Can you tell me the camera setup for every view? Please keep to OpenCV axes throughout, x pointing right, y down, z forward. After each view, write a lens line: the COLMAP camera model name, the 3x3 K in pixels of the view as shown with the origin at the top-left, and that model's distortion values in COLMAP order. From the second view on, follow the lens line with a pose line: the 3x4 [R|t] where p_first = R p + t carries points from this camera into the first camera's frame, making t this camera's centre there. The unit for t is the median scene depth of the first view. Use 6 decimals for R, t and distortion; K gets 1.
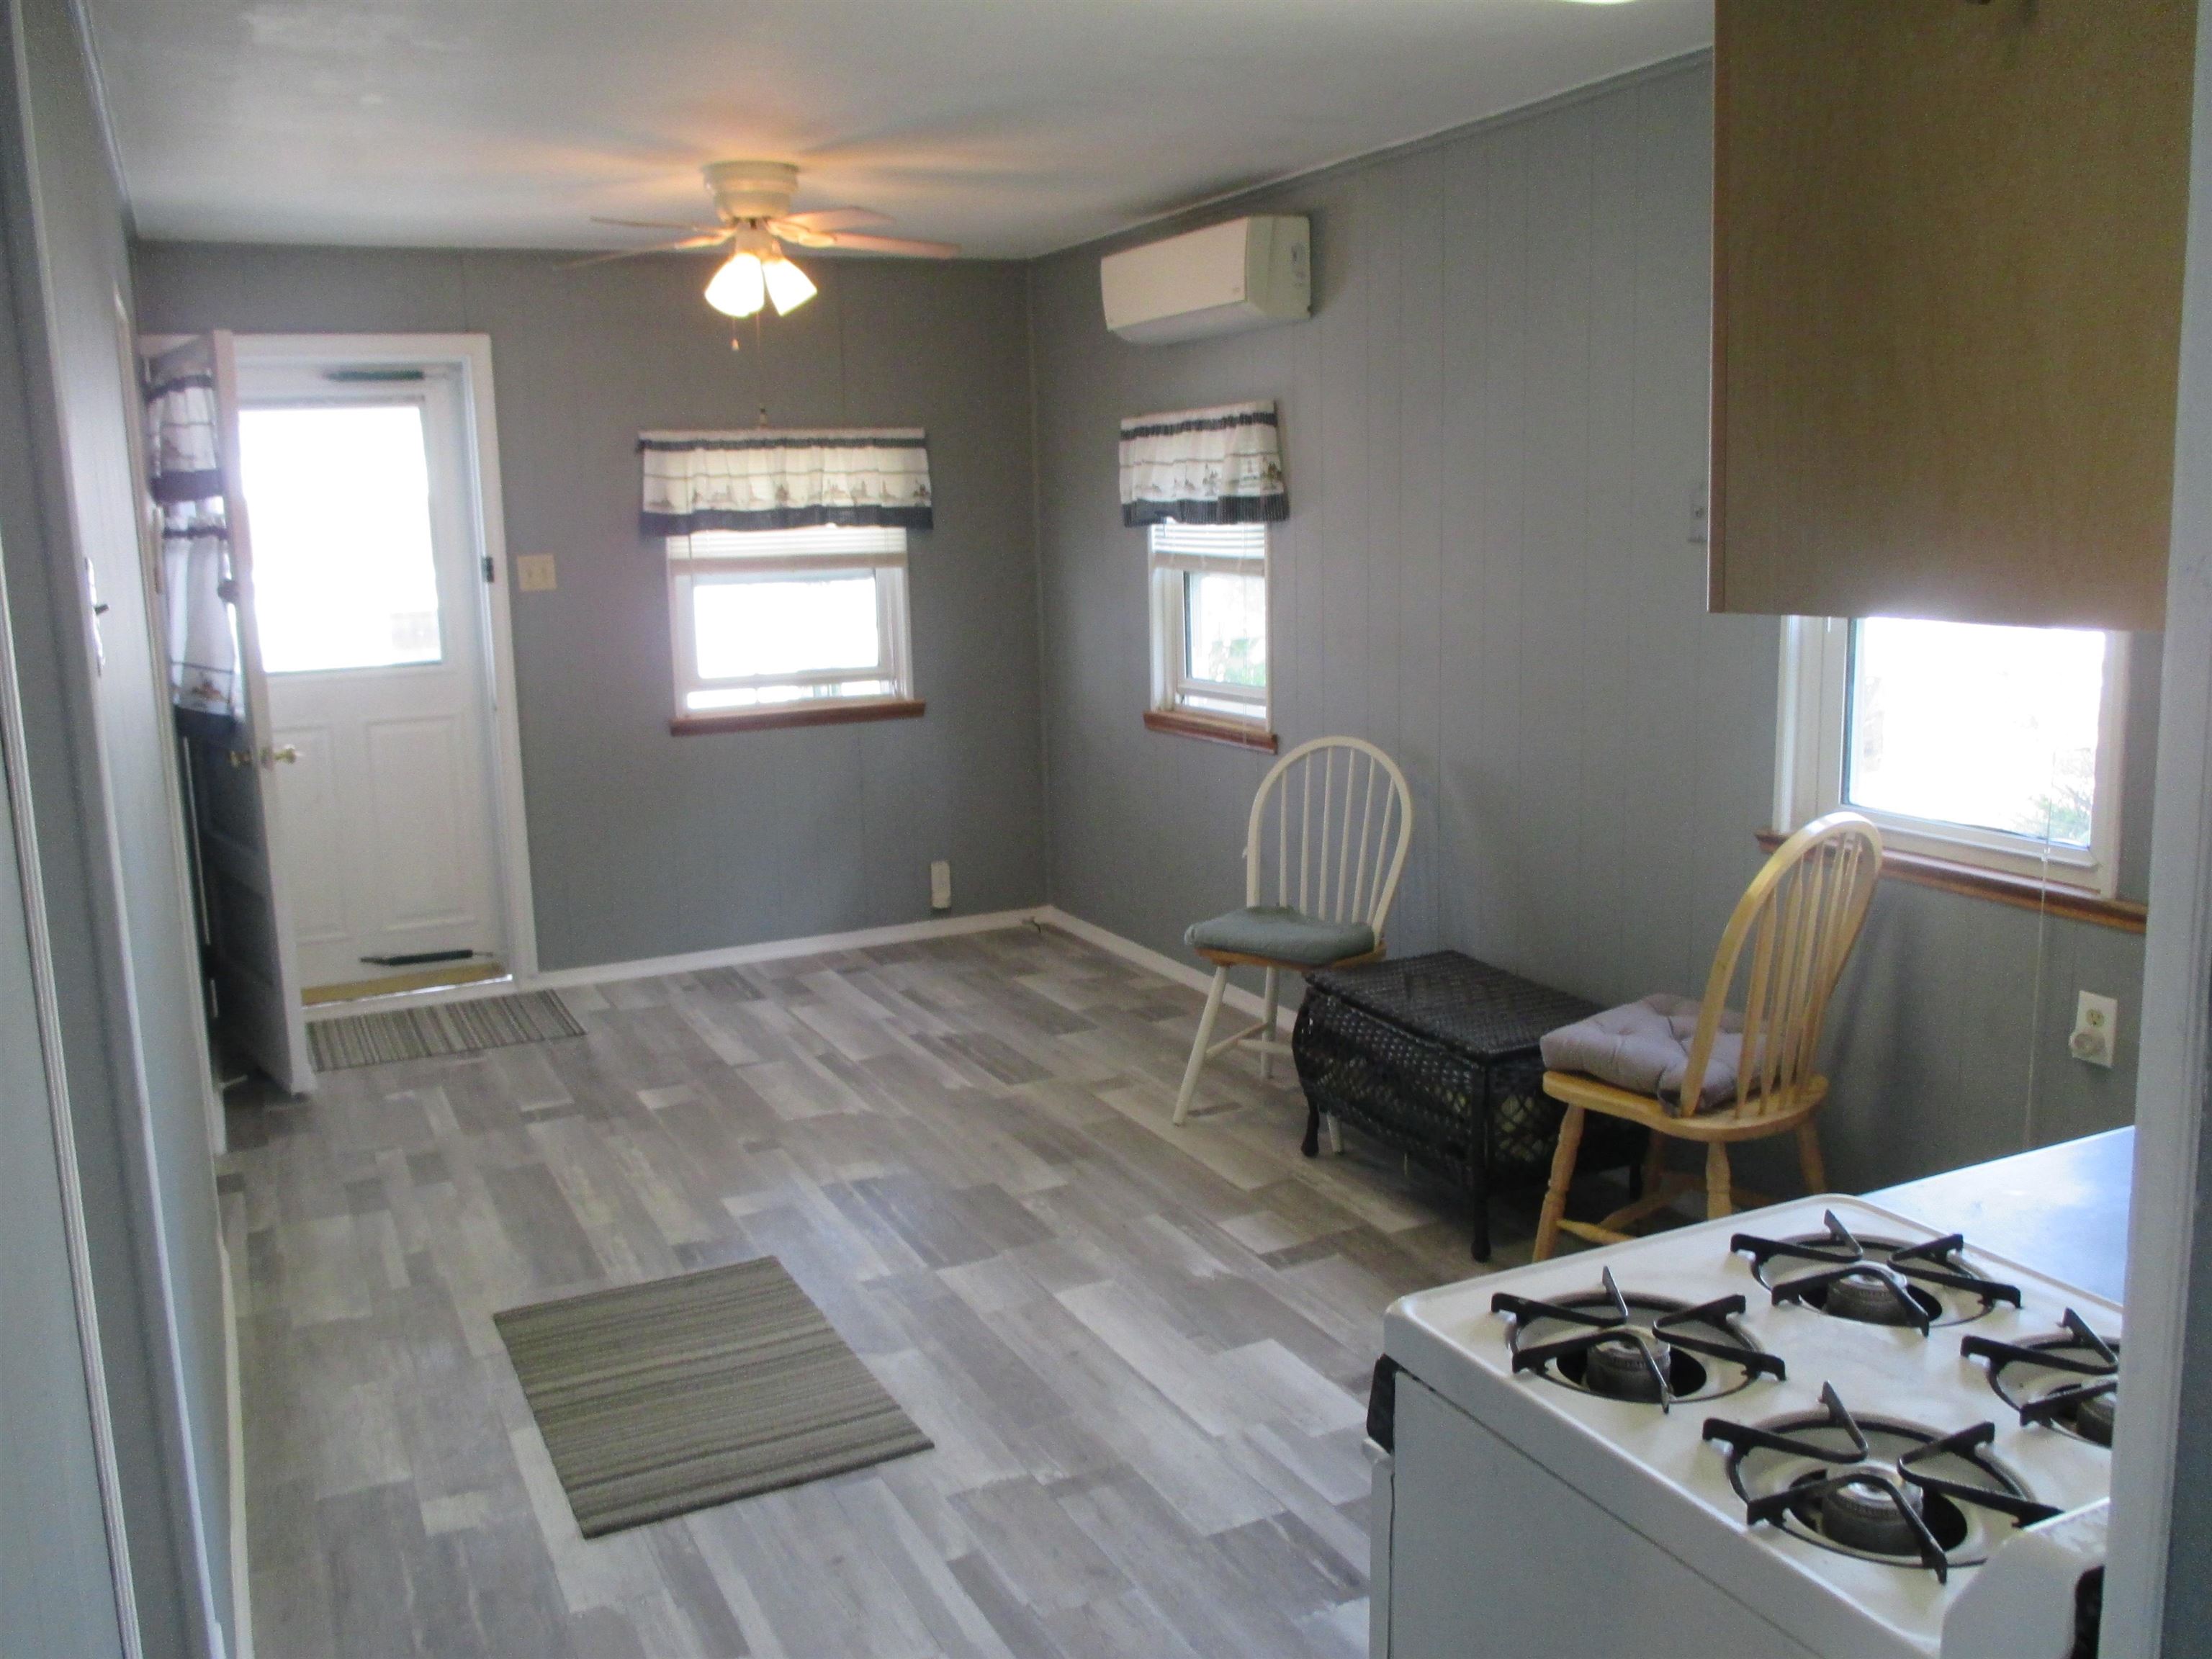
lens RADIAL K [[1892.7, 0, 1106.0], [0, 1892.7, 829.5], [0, 0, 1]] dist [-0.004044, -0.006374]
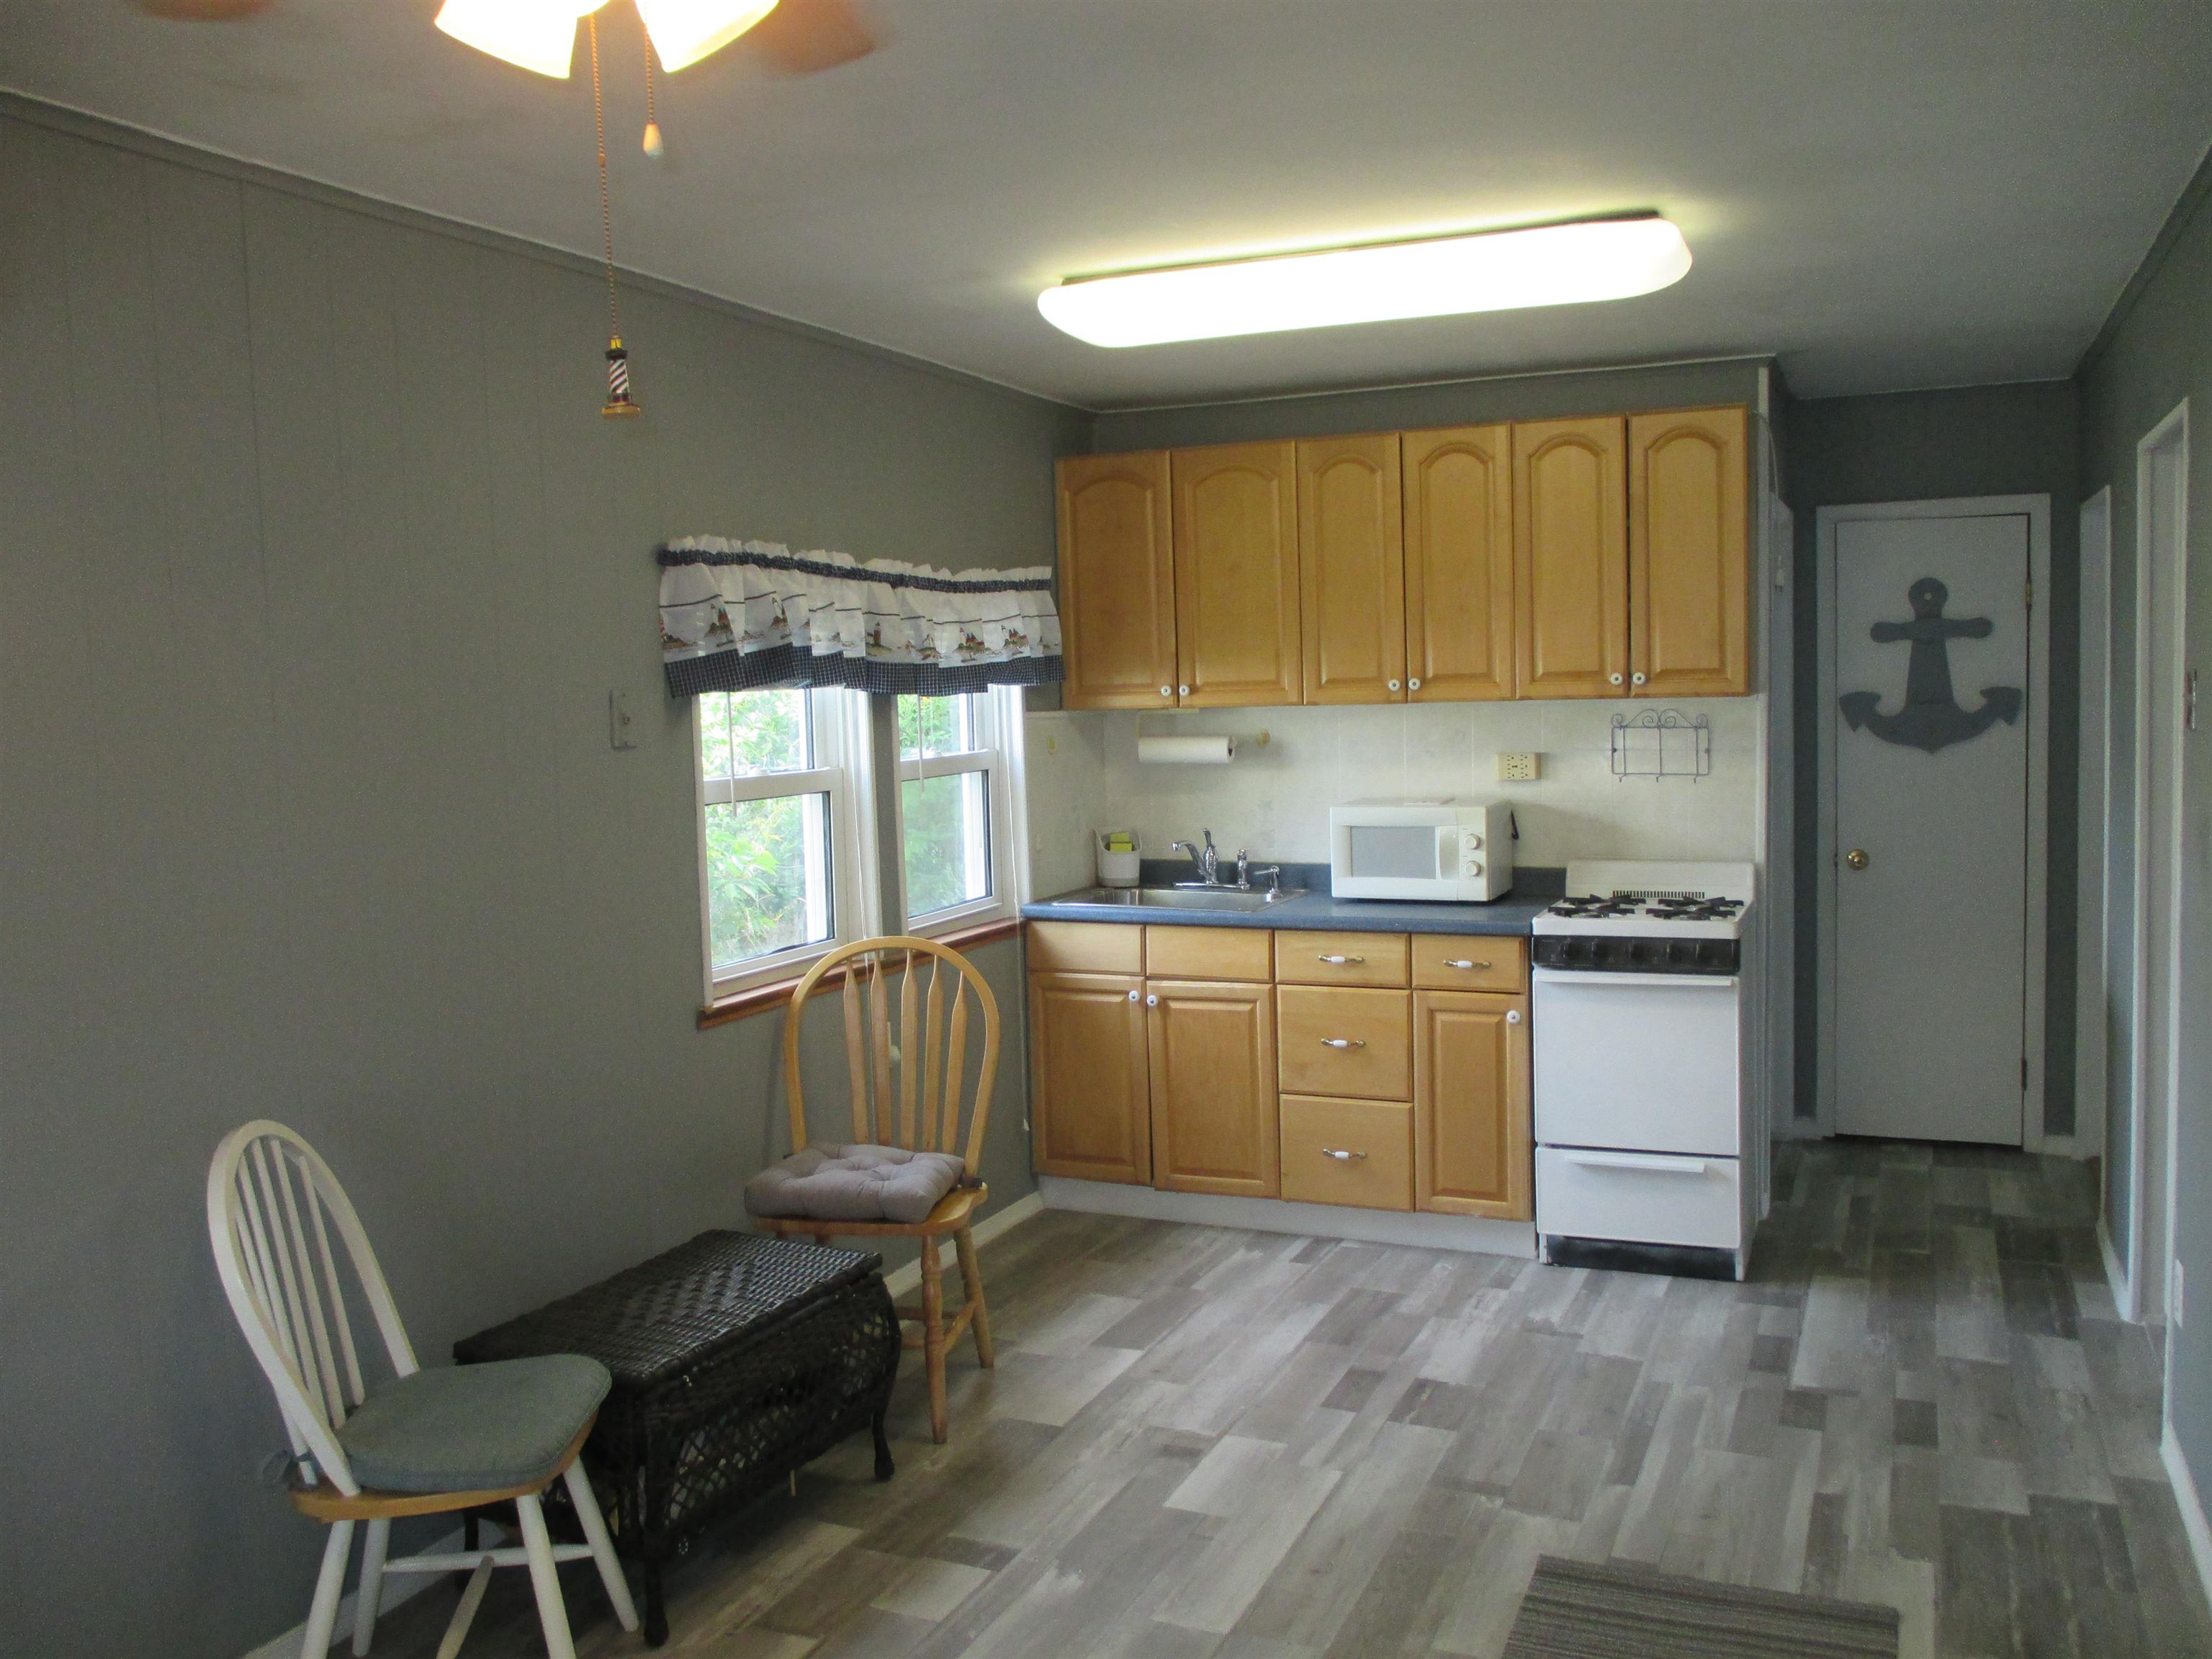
lens RADIAL K [[1892.7, 0, 1106.0], [0, 1892.7, 829.5], [0, 0, 1]] dist [-0.004044, -0.006374]
pose [[-0.656468, -0.014888, 0.754207, -0.741851], [0.169523, 0.971321, 0.166727, -0.291159], [-0.735059, 0.237306, -0.635117, 1.807507]]
